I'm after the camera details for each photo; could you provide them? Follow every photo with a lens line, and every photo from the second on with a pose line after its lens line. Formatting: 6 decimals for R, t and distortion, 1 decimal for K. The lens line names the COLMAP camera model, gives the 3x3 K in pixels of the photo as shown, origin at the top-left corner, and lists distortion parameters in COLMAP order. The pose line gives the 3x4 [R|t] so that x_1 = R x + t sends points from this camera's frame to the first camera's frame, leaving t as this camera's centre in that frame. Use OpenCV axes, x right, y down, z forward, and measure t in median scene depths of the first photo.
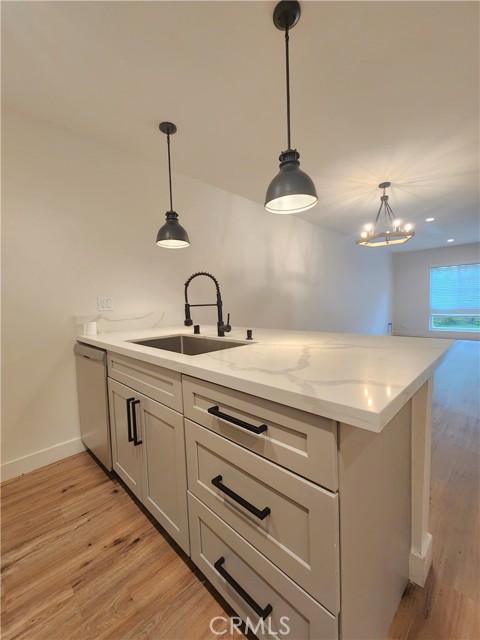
lens RADIAL K [[260.7, 0, 240.7], [0, 260.7, 318.4], [0, 0, 1]] dist [0.002992, -0.002466]
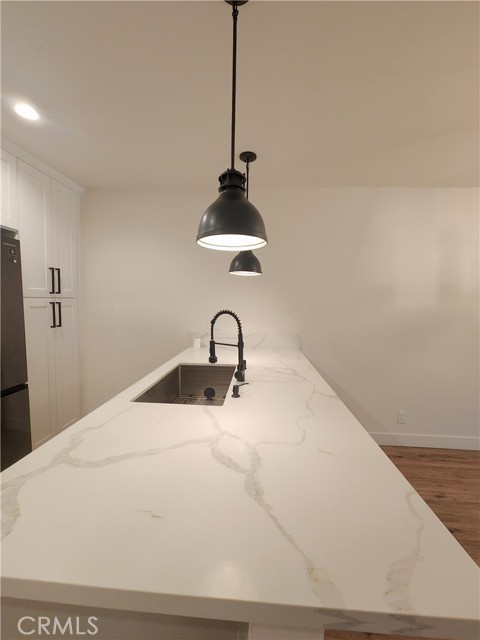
lens RADIAL K [[260.7, 0, 240.7], [0, 260.7, 318.4], [0, 0, 1]] dist [0.002992, -0.002466]
pose [[0.646218, 0.089904, -0.757839, 0.602546], [-0.078666, 0.995594, 0.051030, -0.196728], [0.759087, 0.026640, 0.650443, 0.413036]]
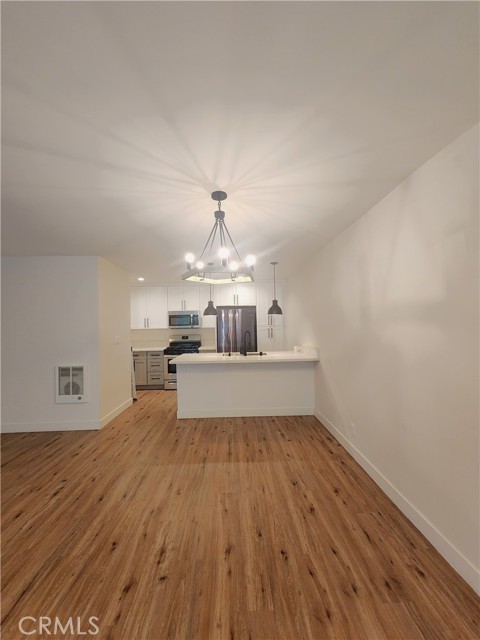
lens RADIAL K [[260.7, 0, 240.7], [0, 260.7, 318.4], [0, 0, 1]] dist [0.002992, -0.002466]
pose [[-0.693633, 0.032681, -0.719587, 1.771798], [0.000424, 0.998989, 0.044961, -0.408335], [0.720329, 0.030881, -0.692945, 2.715315]]
